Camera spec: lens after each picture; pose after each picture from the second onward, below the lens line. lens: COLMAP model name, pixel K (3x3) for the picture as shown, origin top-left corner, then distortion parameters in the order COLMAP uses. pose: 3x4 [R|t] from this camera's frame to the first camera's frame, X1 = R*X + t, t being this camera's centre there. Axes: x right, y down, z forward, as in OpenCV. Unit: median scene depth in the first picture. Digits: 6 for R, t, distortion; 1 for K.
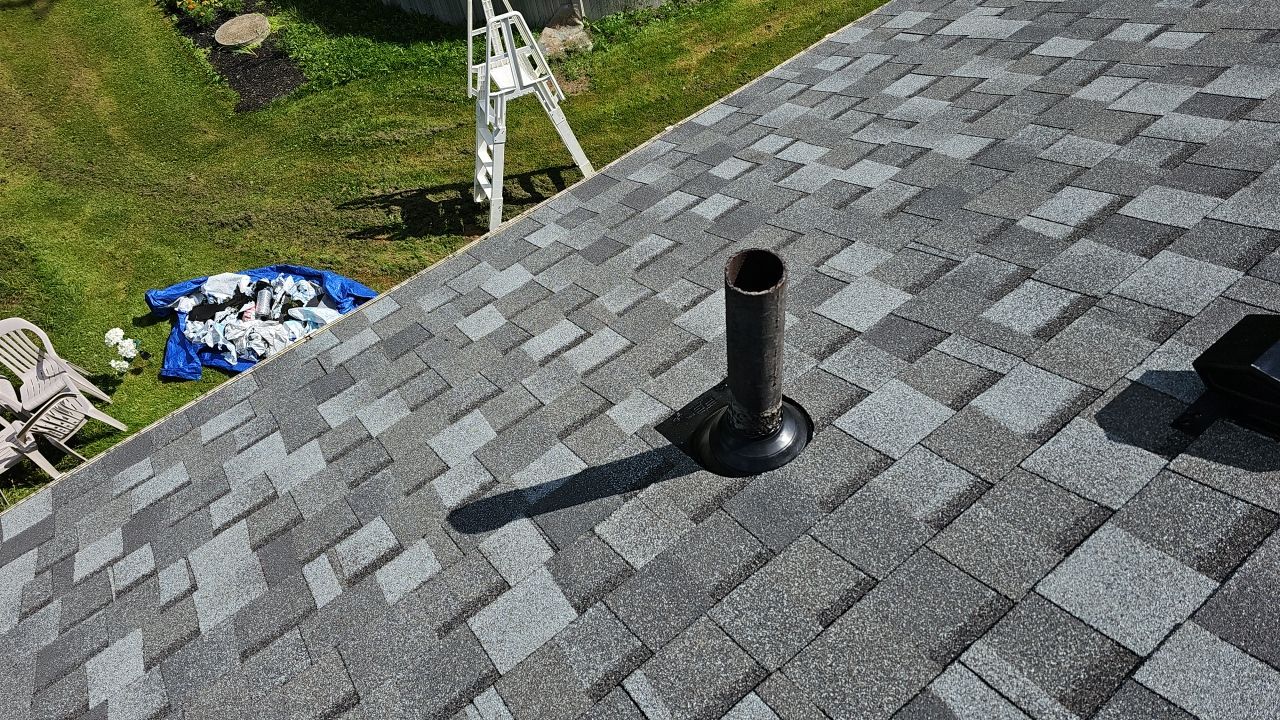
lens RADIAL K [[851.5, 0, 644.1], [0, 851.5, 383.9], [0, 0, 1]] dist [0.095644, -0.103729]
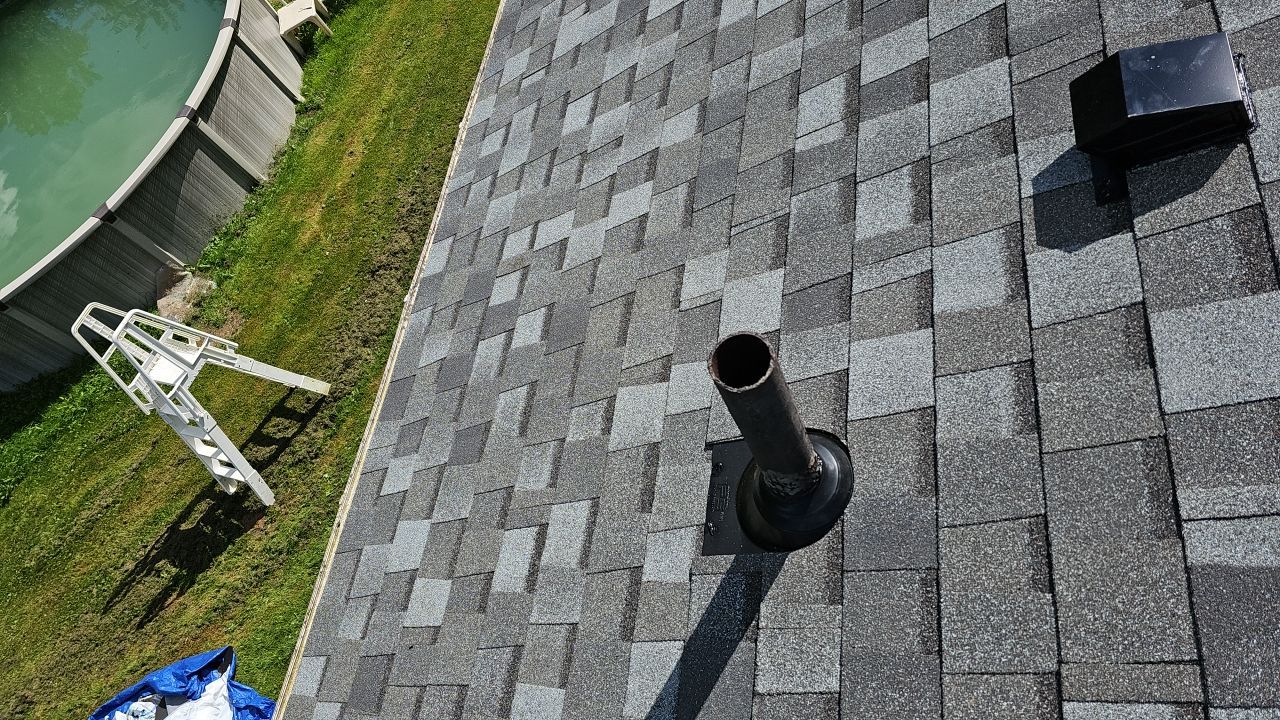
lens RADIAL K [[862.6, 0, 657.8], [0, 862.6, 378.5], [0, 0, 1]] dist [0.071701, -0.063825]
pose [[0.705671, -0.668247, 0.235530, -0.094810], [0.682464, 0.730399, 0.027560, -0.120713], [-0.190447, 0.141293, 0.971476, 0.073589]]
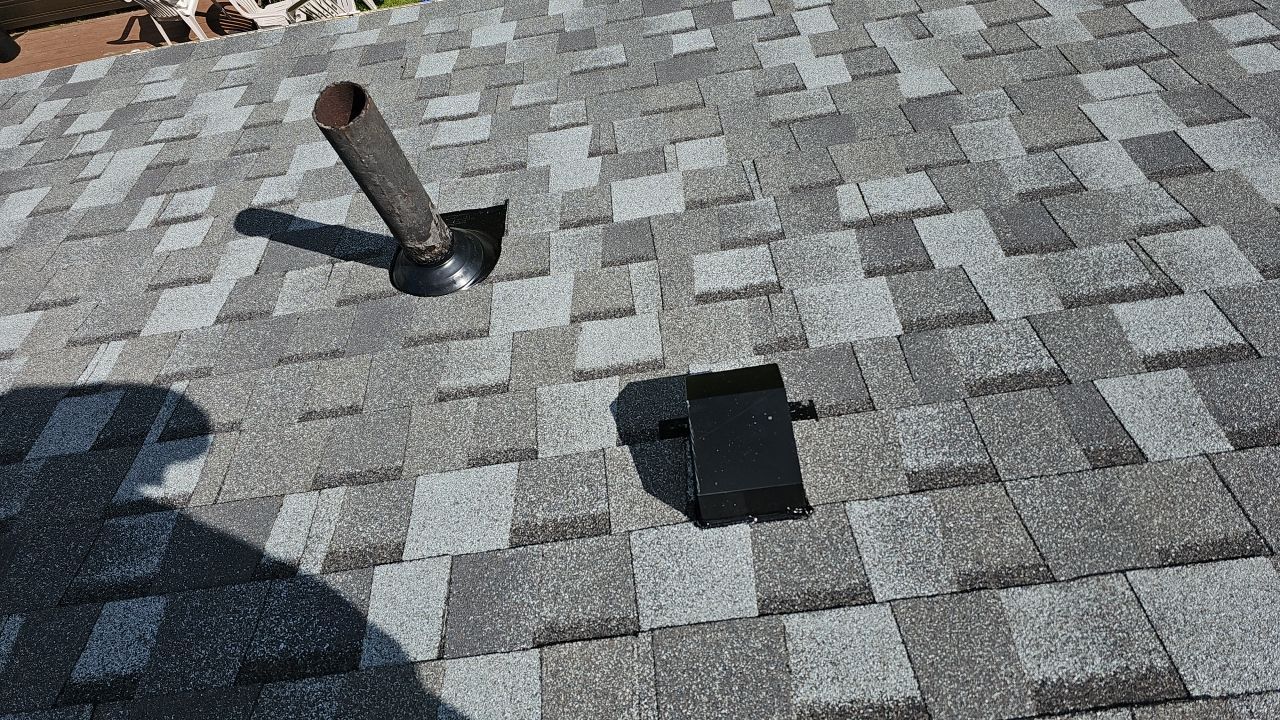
lens RADIAL K [[831.1, 0, 616.5], [0, 831.1, 366.0], [0, 0, 1]] dist [0.065027, -0.059411]
pose [[0.854581, 0.470648, -0.219504, 0.477997], [-0.394676, 0.863317, 0.314508, -0.192564], [0.337524, -0.182139, 0.923527, 0.051132]]
